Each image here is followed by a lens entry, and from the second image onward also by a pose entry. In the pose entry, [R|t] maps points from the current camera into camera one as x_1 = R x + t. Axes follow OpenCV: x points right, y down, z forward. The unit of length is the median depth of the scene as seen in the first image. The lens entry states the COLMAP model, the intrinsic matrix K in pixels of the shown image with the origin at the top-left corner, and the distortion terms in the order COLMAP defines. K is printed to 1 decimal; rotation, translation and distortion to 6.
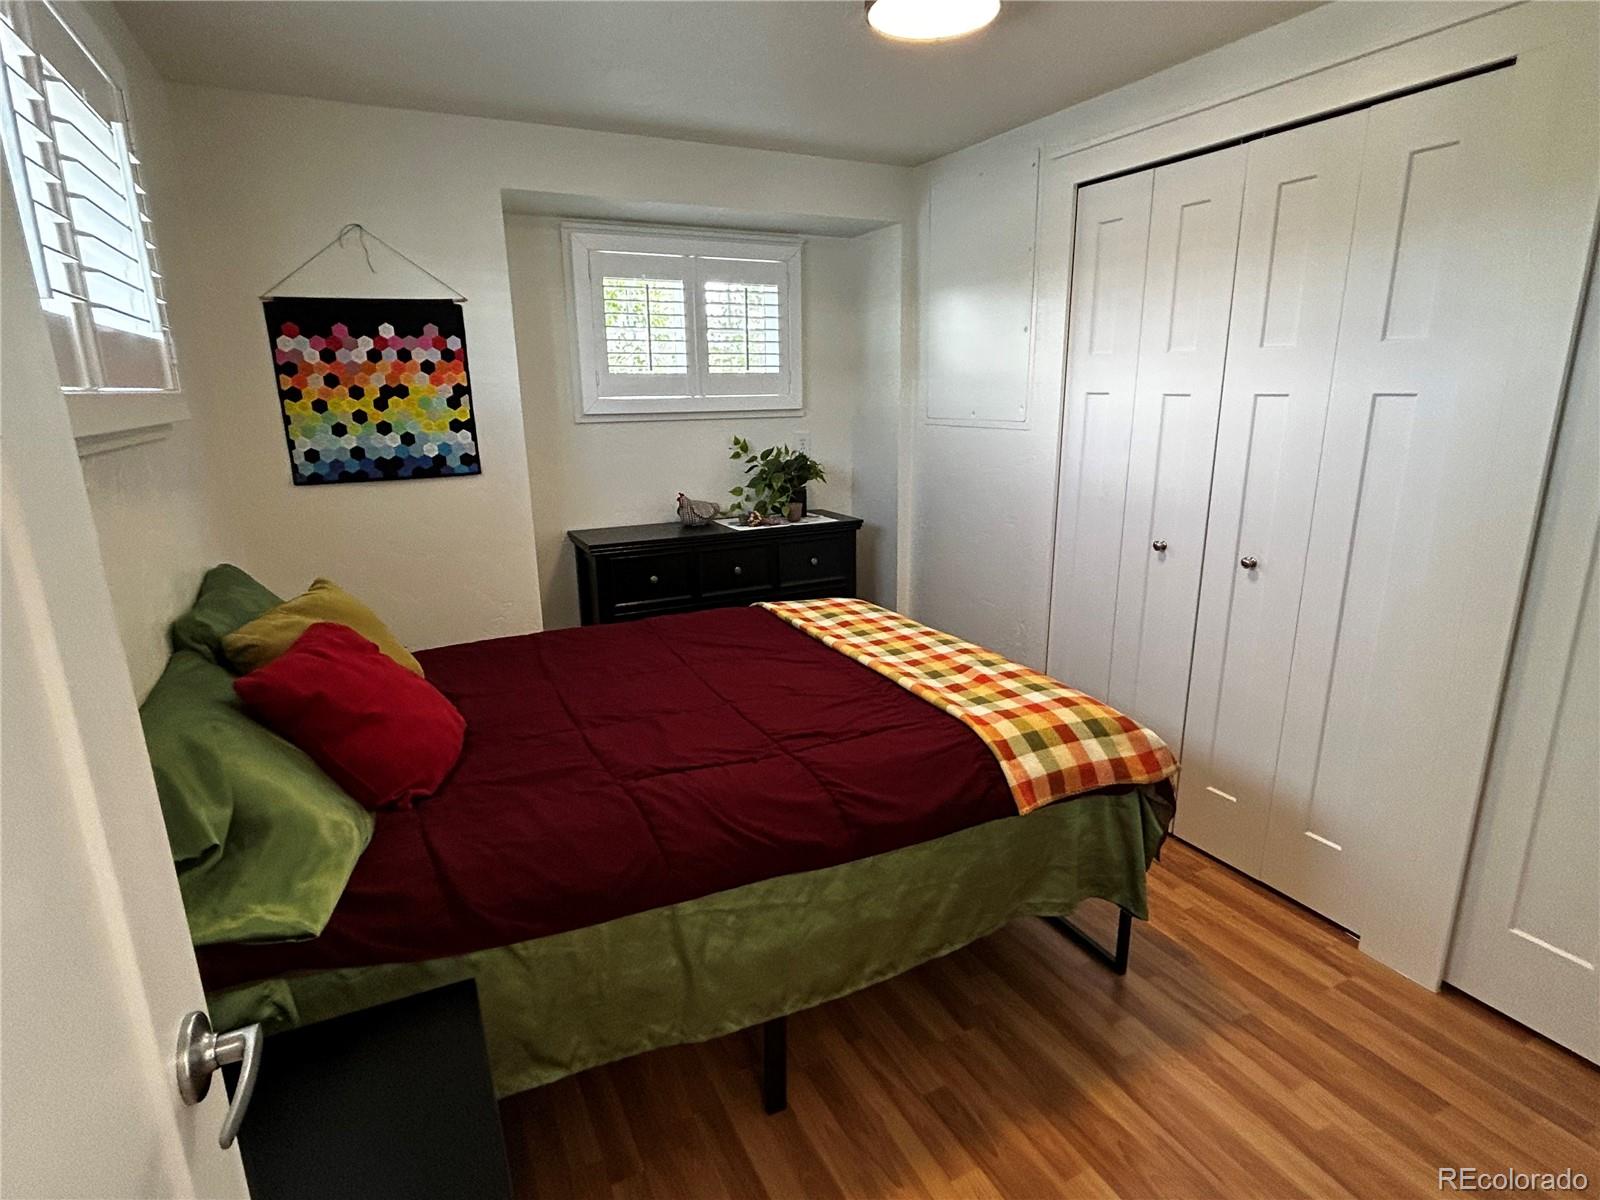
lens RADIAL K [[832.7, 0, 796.3], [0, 832.7, 599.9], [0, 0, 1]] dist [-0.012075, 0.000673]
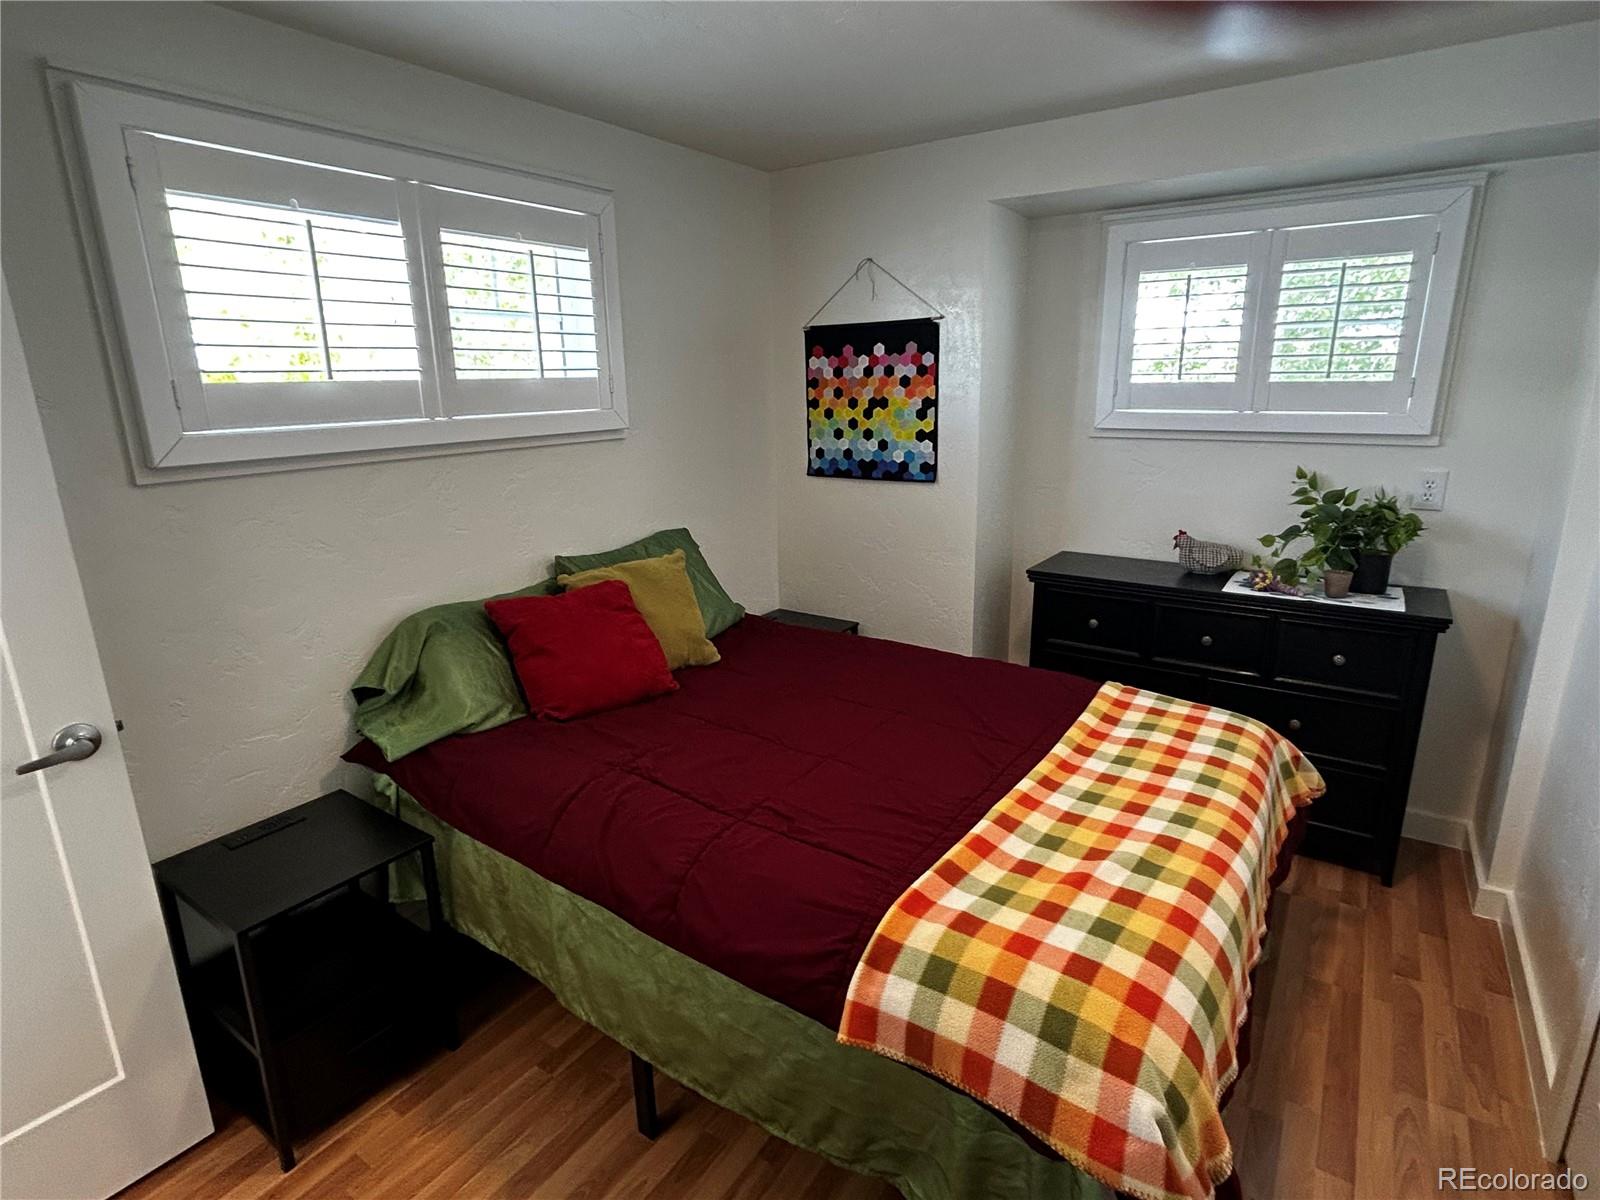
lens RADIAL K [[832.7, 0, 792.5], [0, 832.7, 598.8], [0, 0, 1]] dist [-0.012075, 0.000673]
pose [[0.492805, 0.229845, -0.839235, 0.475588], [-0.204039, 0.968116, 0.145329, -0.133302], [0.845879, 0.099618, 0.523989, 0.331056]]
